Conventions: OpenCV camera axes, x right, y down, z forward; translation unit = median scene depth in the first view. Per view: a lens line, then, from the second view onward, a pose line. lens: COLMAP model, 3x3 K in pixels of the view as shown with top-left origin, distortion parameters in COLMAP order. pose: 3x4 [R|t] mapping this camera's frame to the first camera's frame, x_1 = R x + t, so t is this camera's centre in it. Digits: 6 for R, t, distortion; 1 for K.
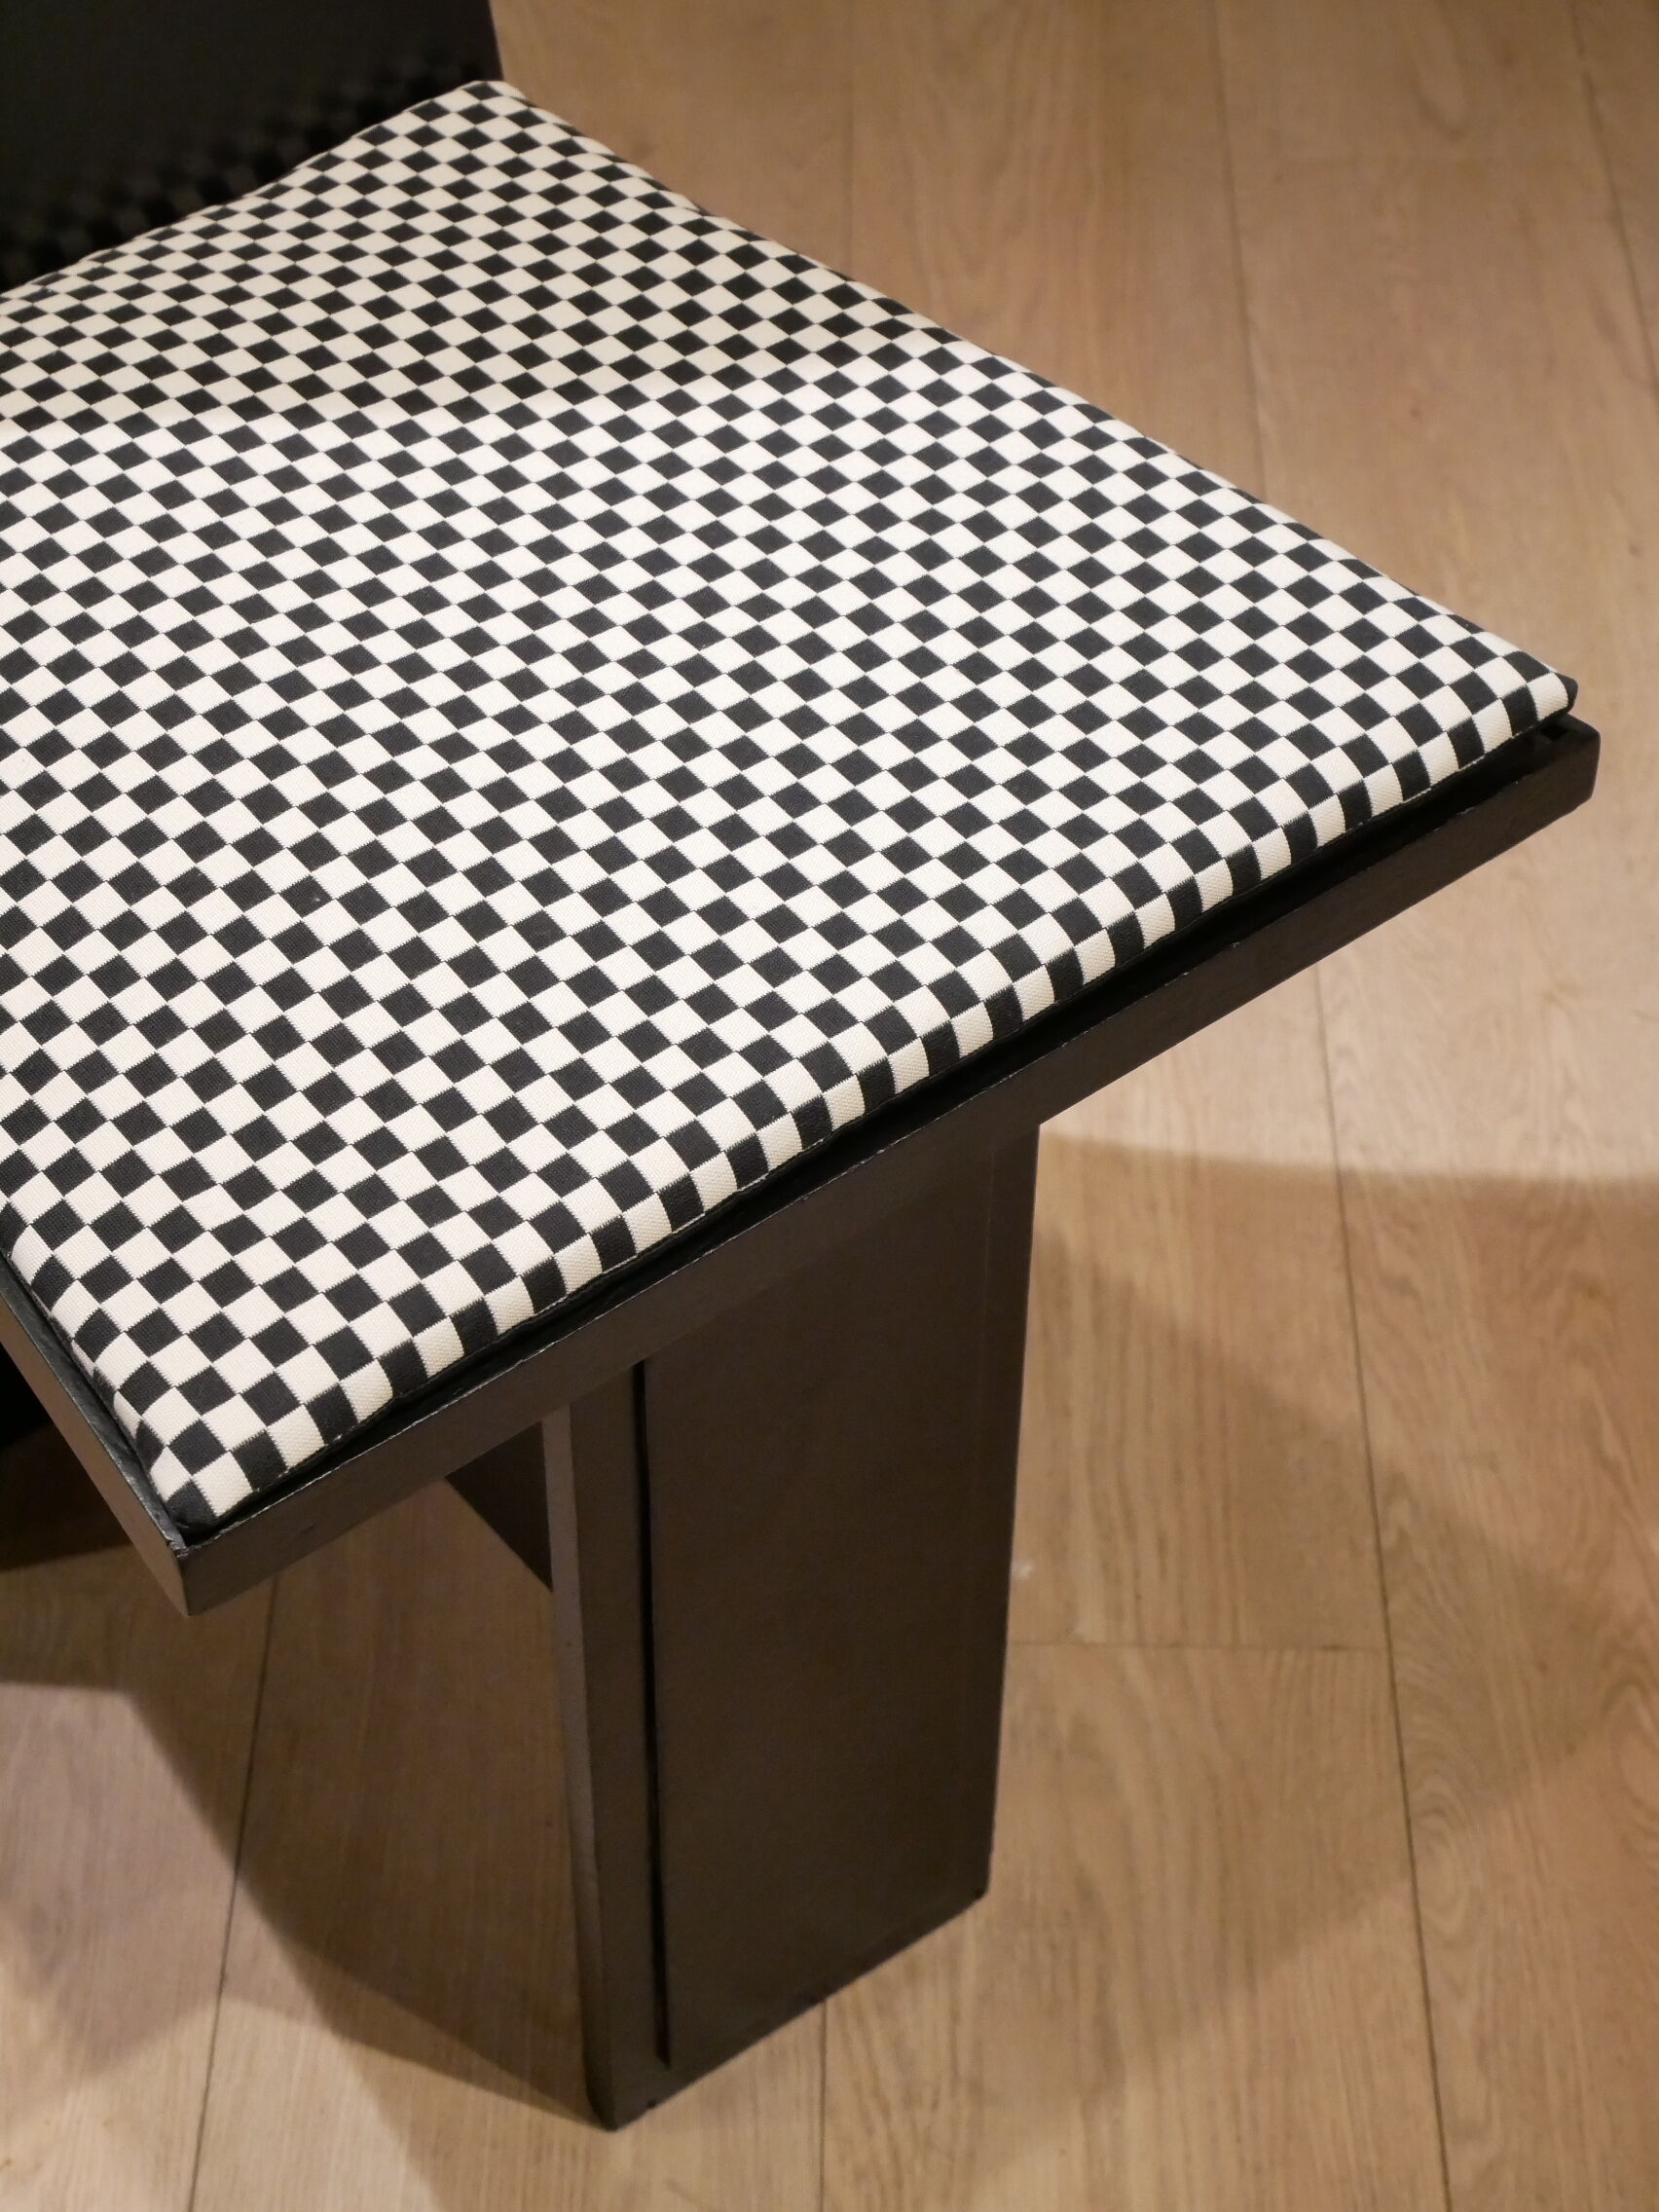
lens RADIAL K [[3977.6, 0, 829.5], [0, 3977.6, 1106.0], [0, 0, 1]] dist [-0.031420, -0.105015]
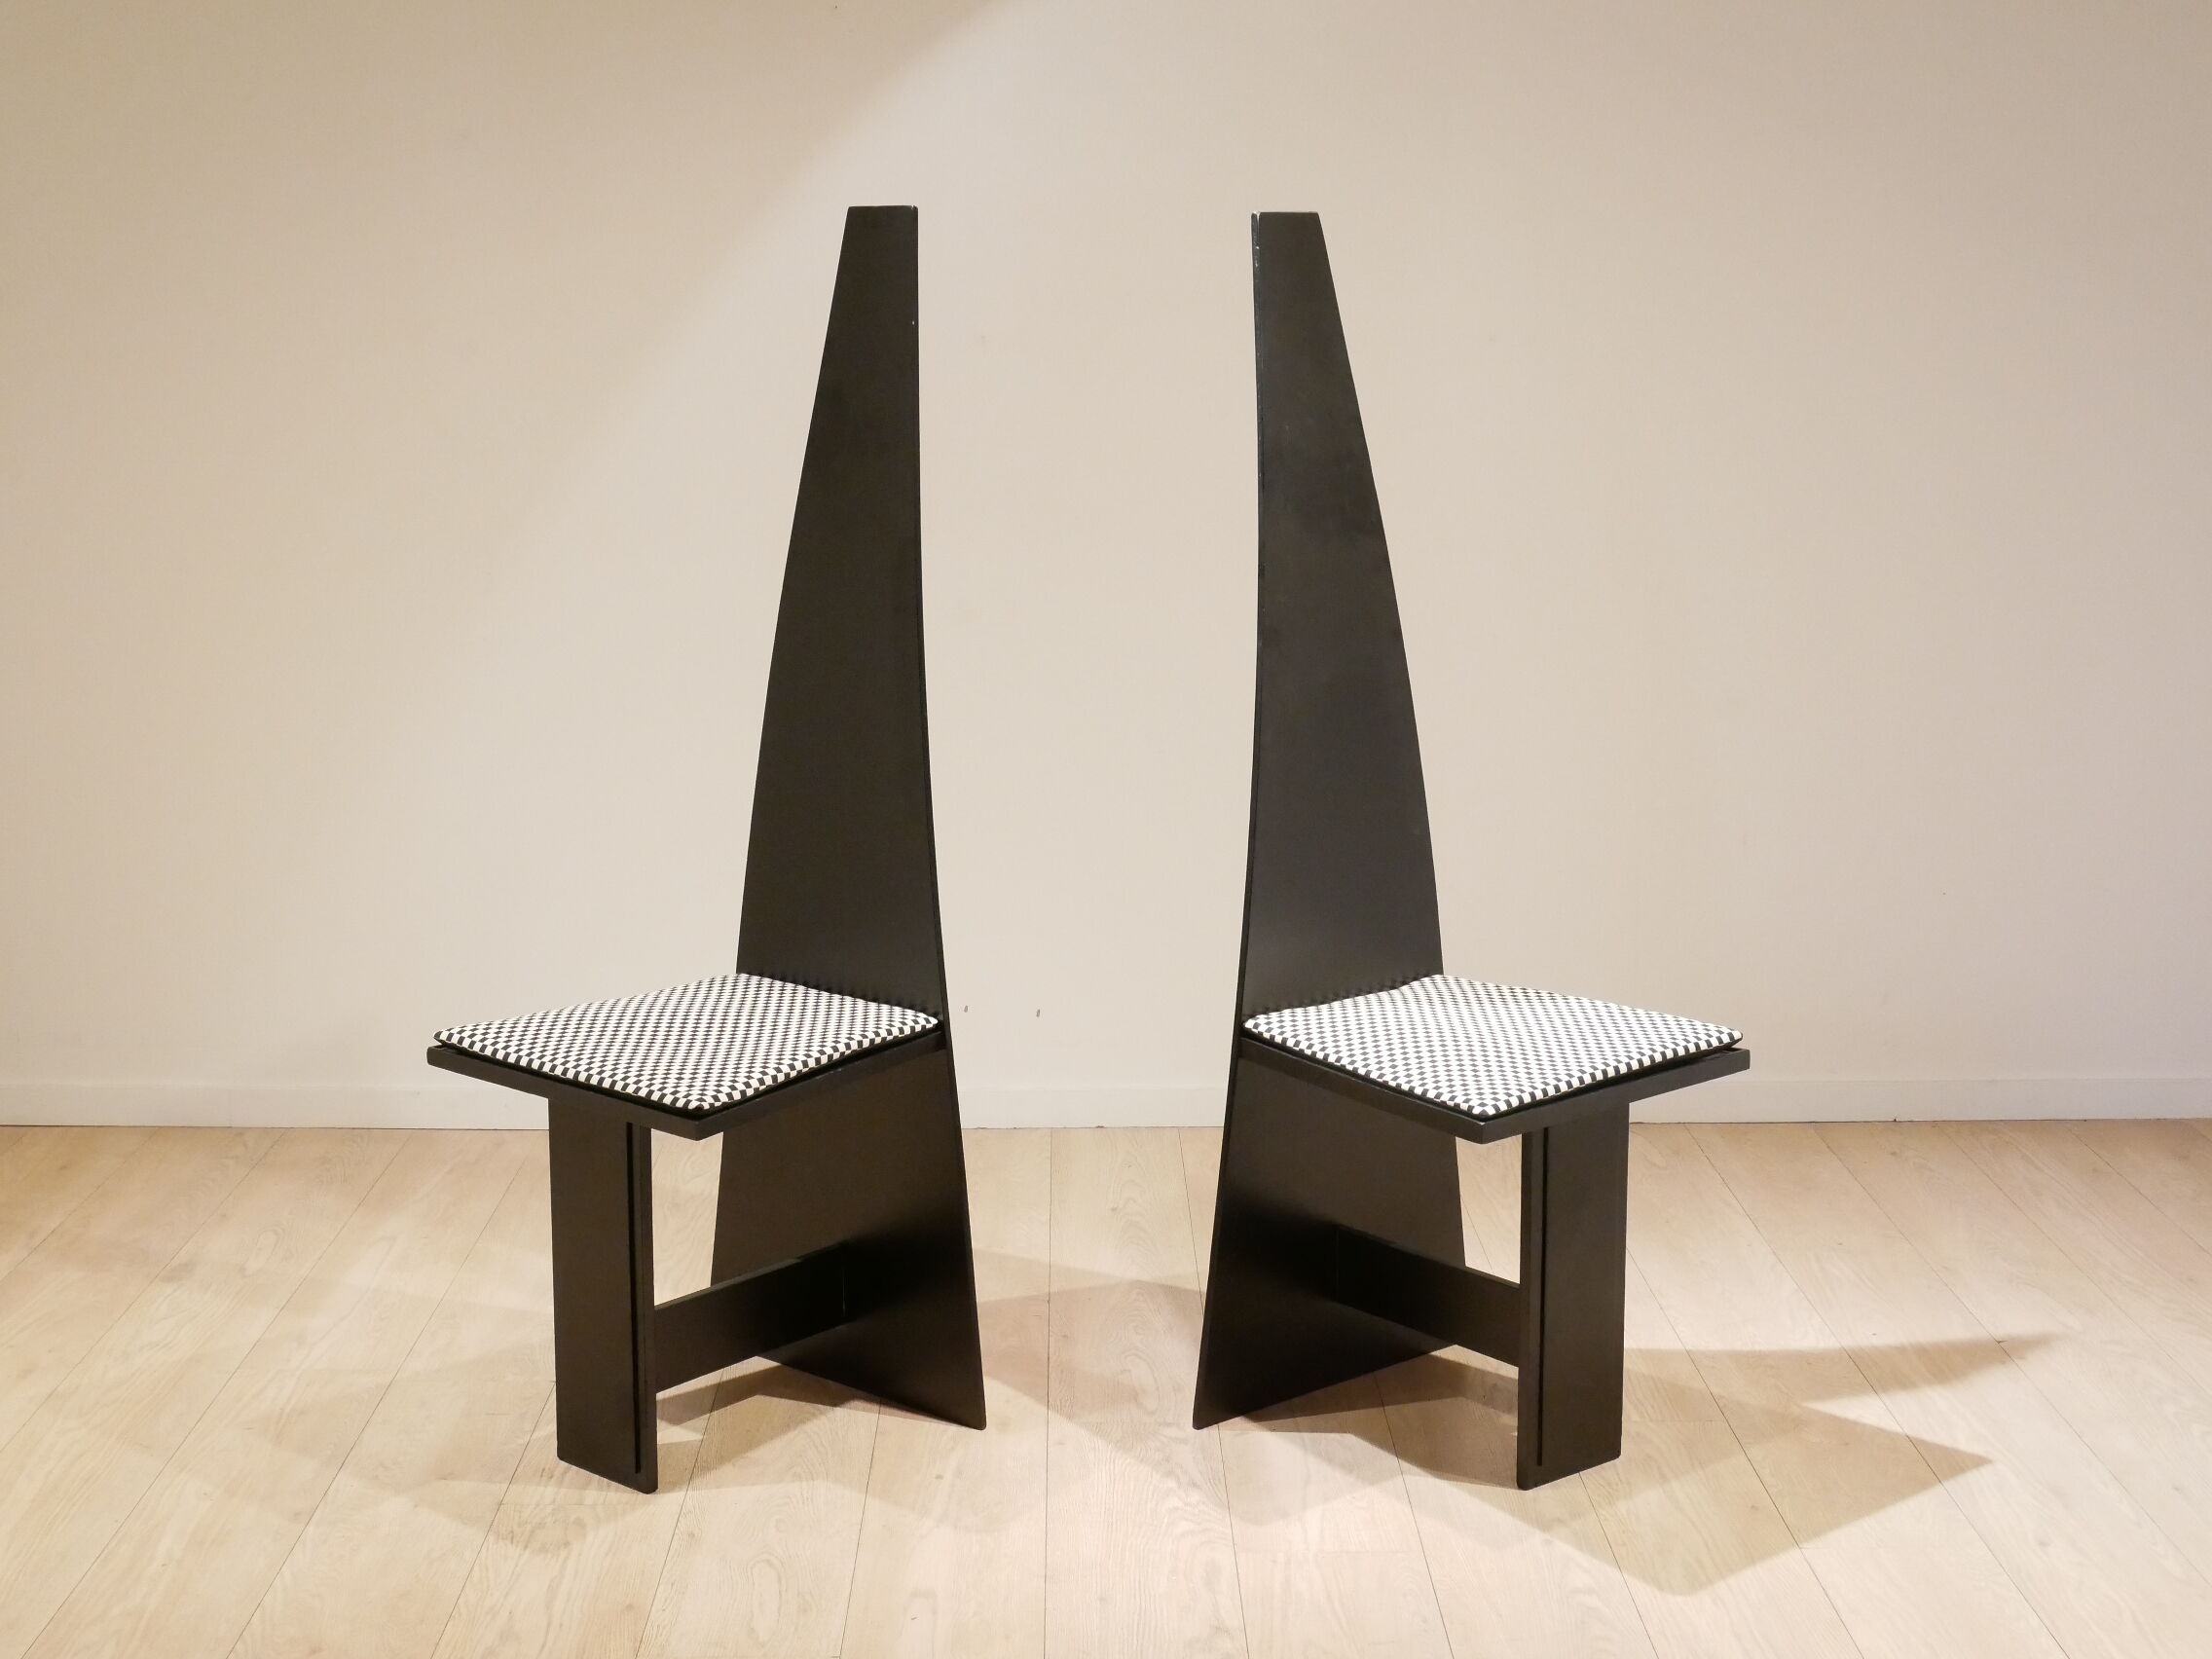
lens RADIAL K [[3116.4, 0, 1106.0], [0, 3116.4, 829.5], [0, 0, 1]] dist [-0.000677, -0.012490]
pose [[0.999397, -0.017617, 0.029906, -0.466454], [0.031641, 0.816596, -0.576342, 1.272660], [-0.014268, 0.576941, 0.816661, -1.464904]]
